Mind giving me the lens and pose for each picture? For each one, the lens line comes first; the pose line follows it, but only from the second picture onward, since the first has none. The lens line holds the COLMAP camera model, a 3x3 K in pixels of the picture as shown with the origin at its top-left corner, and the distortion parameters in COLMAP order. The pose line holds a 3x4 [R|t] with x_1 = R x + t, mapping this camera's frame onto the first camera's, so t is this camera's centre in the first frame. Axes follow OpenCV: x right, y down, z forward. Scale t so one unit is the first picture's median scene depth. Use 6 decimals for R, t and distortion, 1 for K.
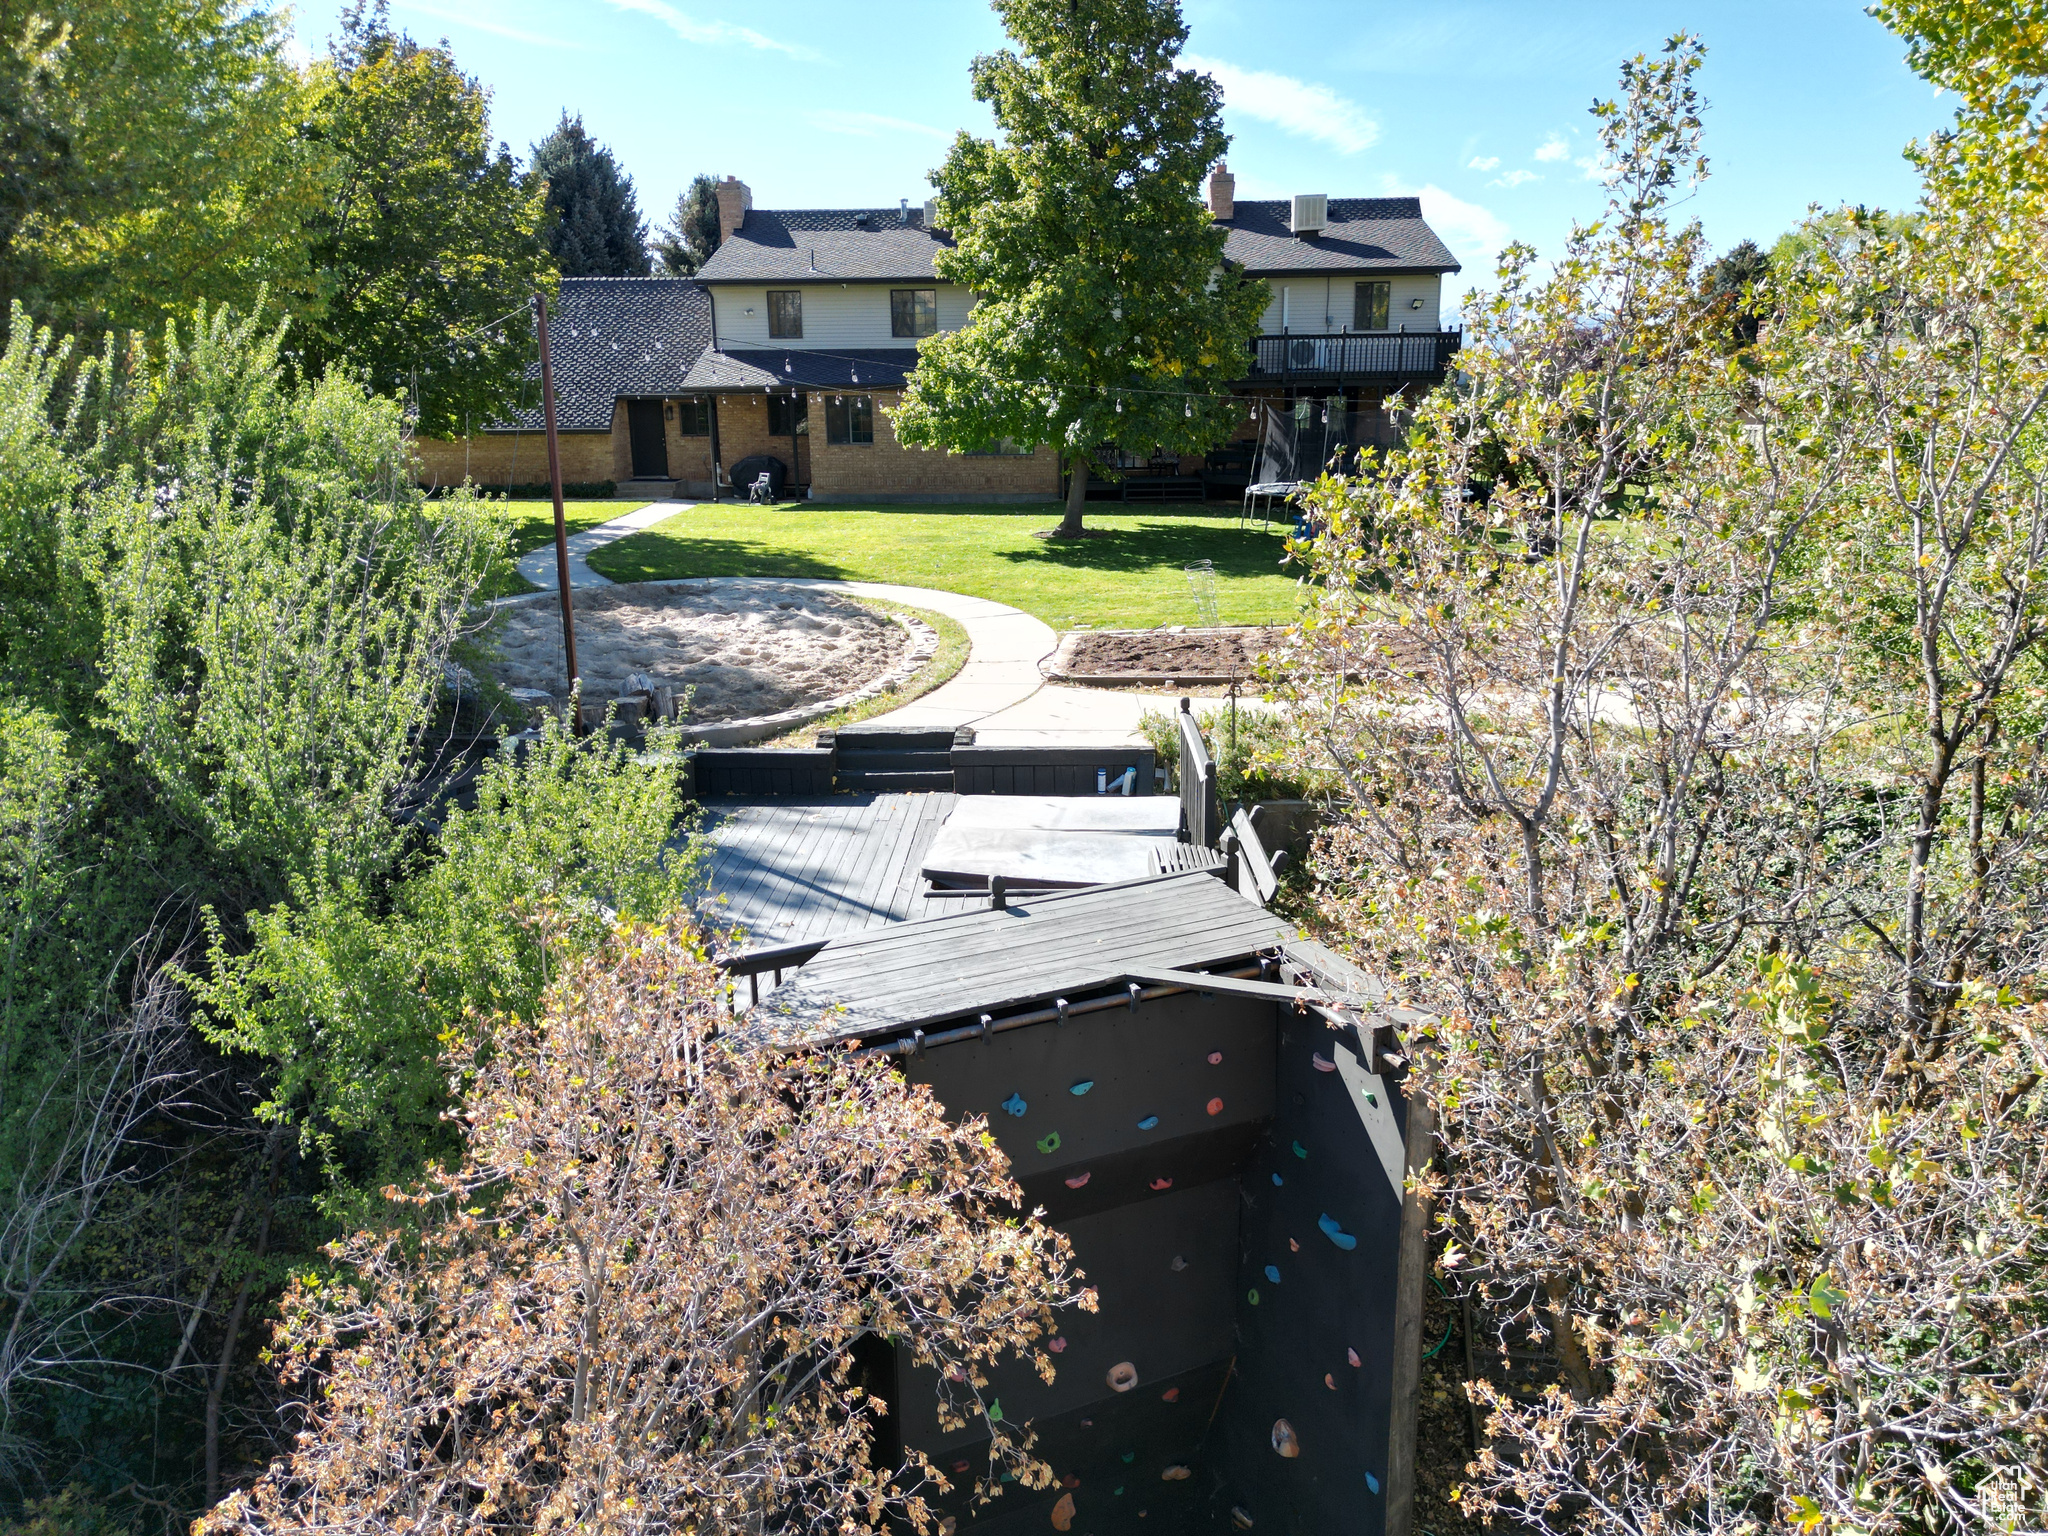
lens RADIAL K [[1499.0, 0, 1024.0], [0, 1499.0, 768.0], [0, 0, 1]] dist [0.086303, -0.086984]
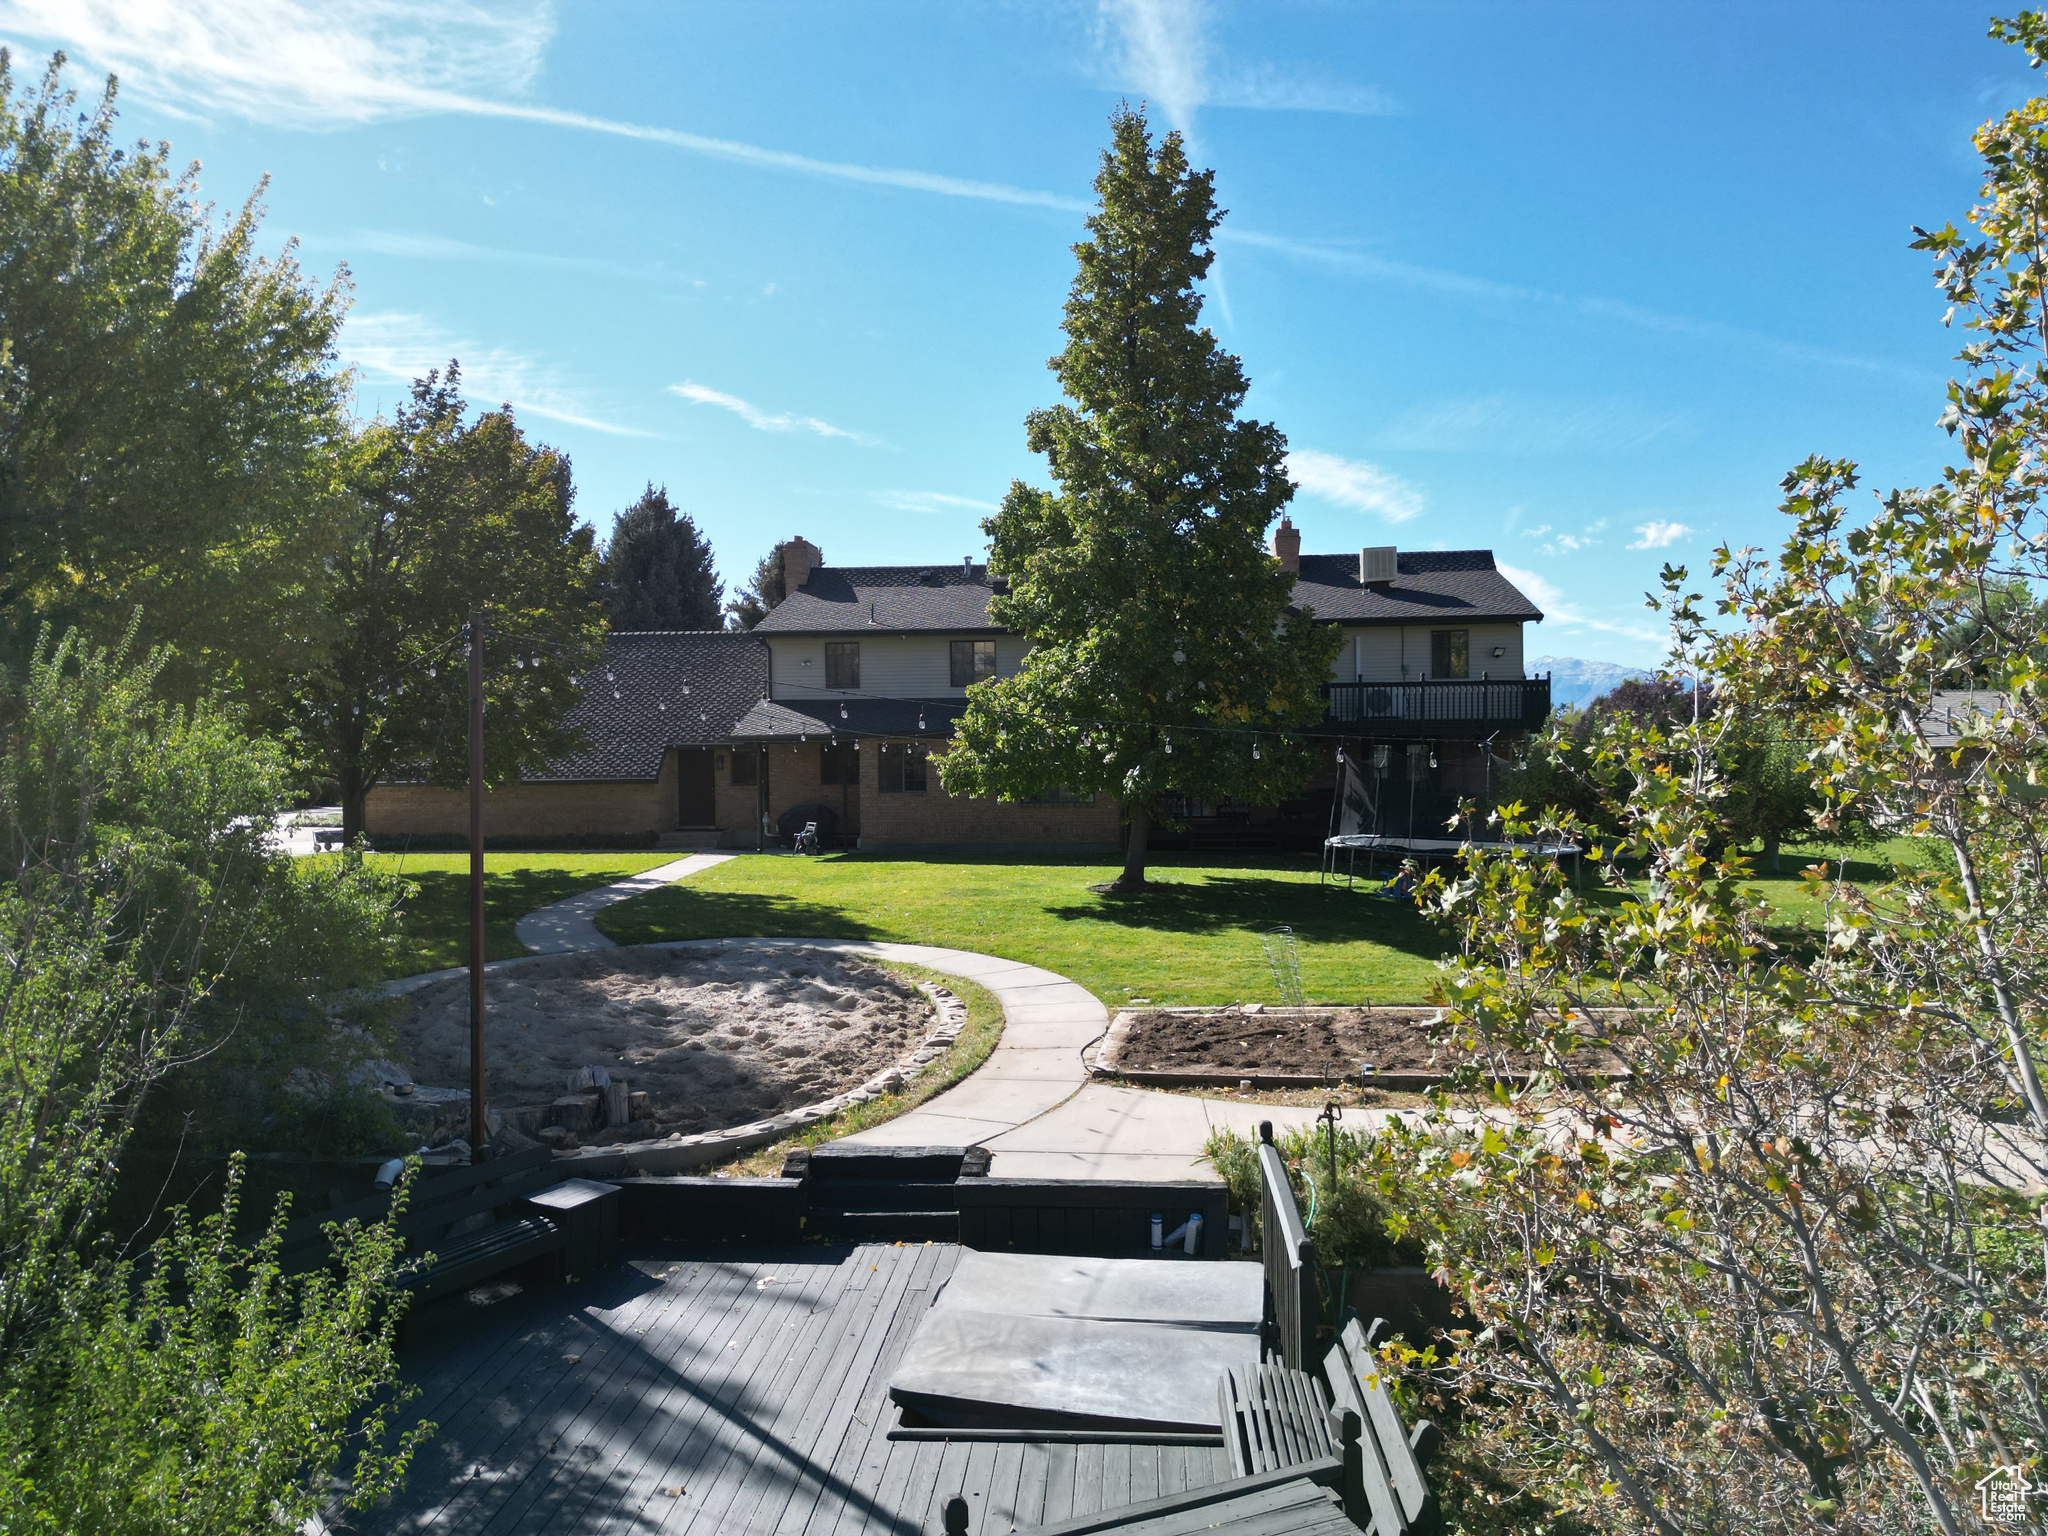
lens RADIAL K [[1438.3, 0, 1024.0], [0, 1438.3, 768.0], [0, 0, 1]] dist [0.228177, -0.469594]
pose [[0.998493, 0.000215, -0.054886, 0.022933], [-0.012686, 0.973819, -0.226971, -0.043394], [0.053400, 0.227325, 0.972354, 0.206815]]
